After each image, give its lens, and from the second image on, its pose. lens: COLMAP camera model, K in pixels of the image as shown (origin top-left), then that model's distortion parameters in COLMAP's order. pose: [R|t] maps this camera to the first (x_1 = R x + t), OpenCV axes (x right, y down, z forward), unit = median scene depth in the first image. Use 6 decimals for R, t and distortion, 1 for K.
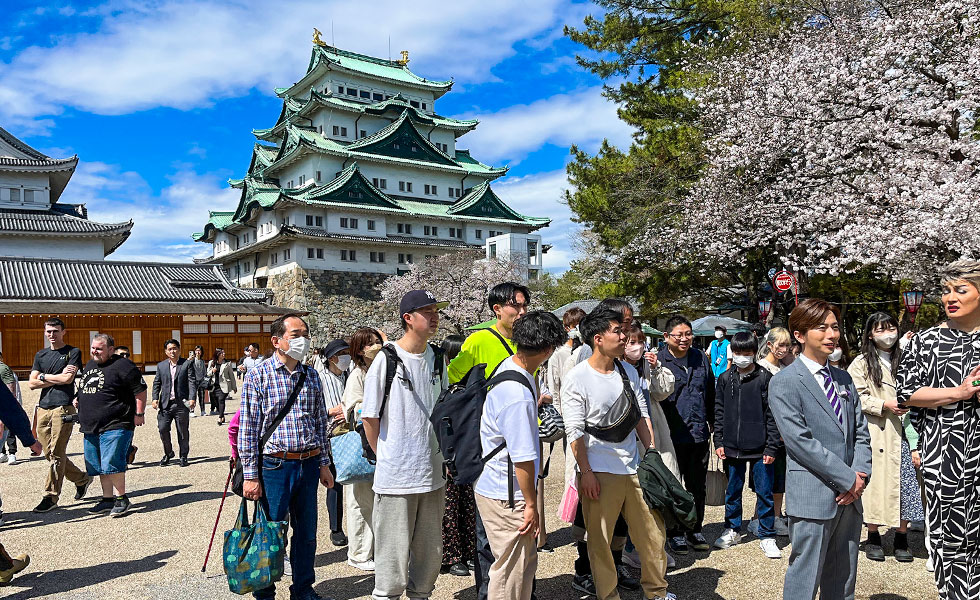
lens RADIAL K [[754.0, 0, 490.0], [0, 754.0, 300.0], [0, 0, 1]] dist [0.031310, 0.001456]
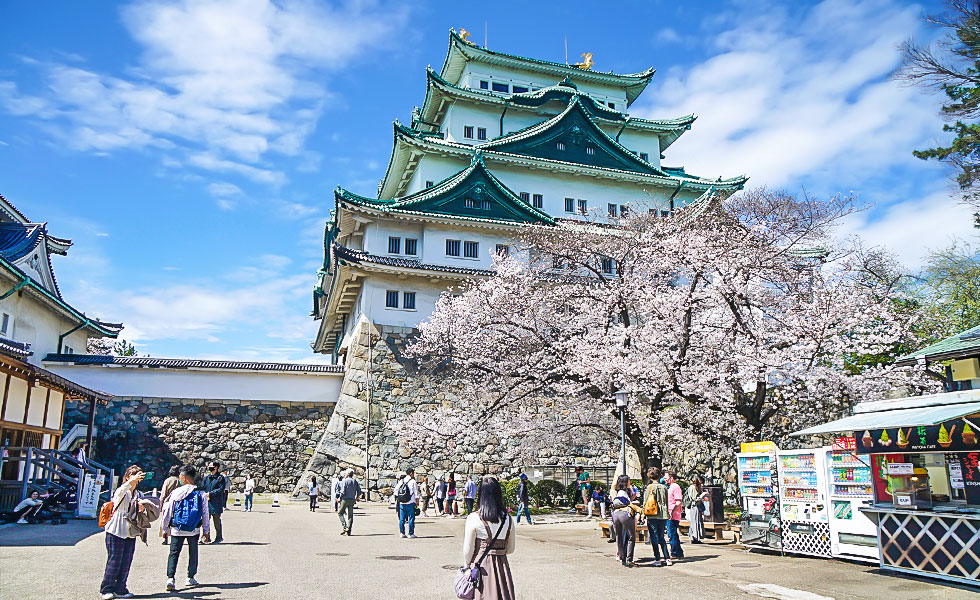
lens RADIAL K [[754.0, 0, 490.0], [0, 754.0, 300.0], [0, 0, 1]] dist [0.031310, 0.001456]
pose [[0.951472, -0.055418, -0.302704, 0.004390], [0.005843, 0.986727, -0.162280, 0.026955], [0.307680, 0.152637, 0.939167, 0.417620]]
